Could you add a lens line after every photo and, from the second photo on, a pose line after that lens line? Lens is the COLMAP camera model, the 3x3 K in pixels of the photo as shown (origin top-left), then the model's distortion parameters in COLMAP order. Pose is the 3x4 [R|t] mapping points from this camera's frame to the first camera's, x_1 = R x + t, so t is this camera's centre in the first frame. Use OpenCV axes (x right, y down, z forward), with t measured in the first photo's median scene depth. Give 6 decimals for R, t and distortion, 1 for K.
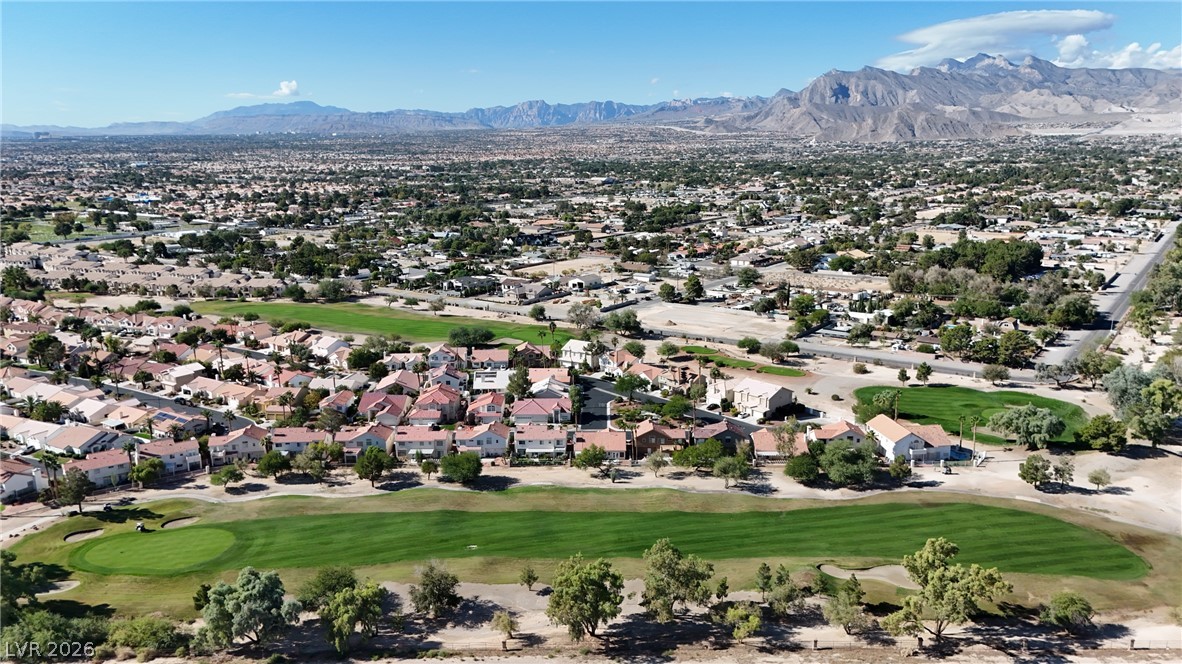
lens RADIAL K [[872.5, 0, 590.2], [0, 872.5, 334.6], [0, 0, 1]] dist [0.040434, -0.012060]
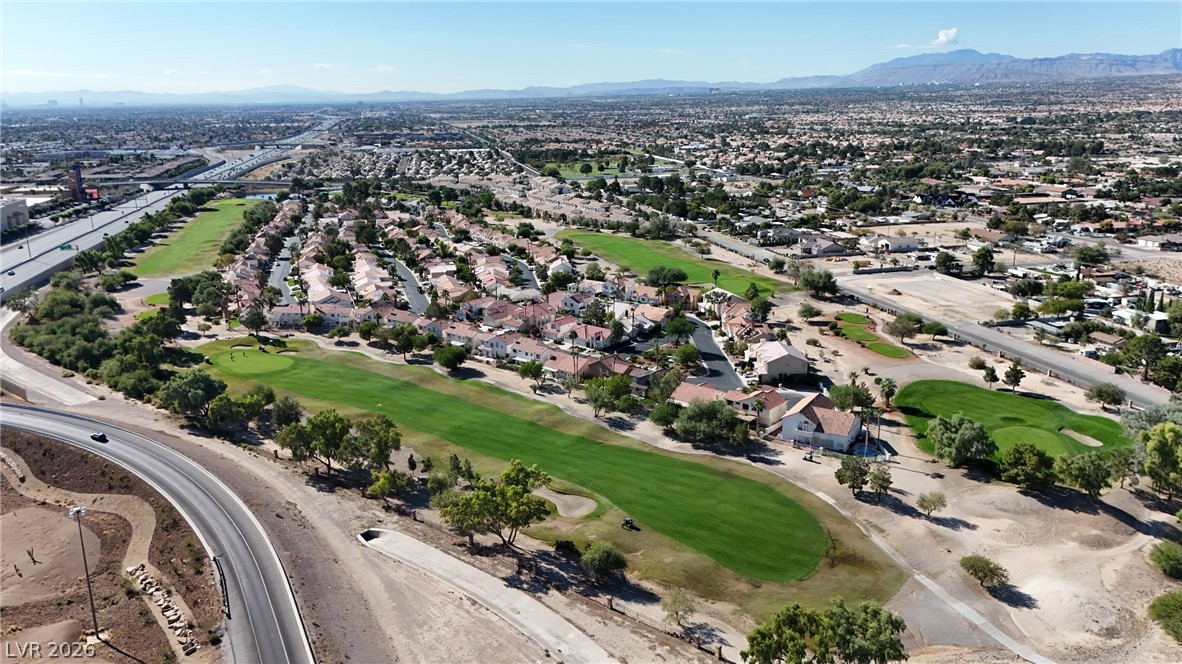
lens RADIAL K [[872.5, 0, 589.7], [0, 872.5, 332.0], [0, 0, 1]] dist [0.040434, -0.012060]
pose [[0.766272, 0.164985, -0.620972, 0.428643], [-0.134337, 0.986249, 0.096265, -0.017508], [0.628316, 0.009654, 0.777899, 0.077162]]
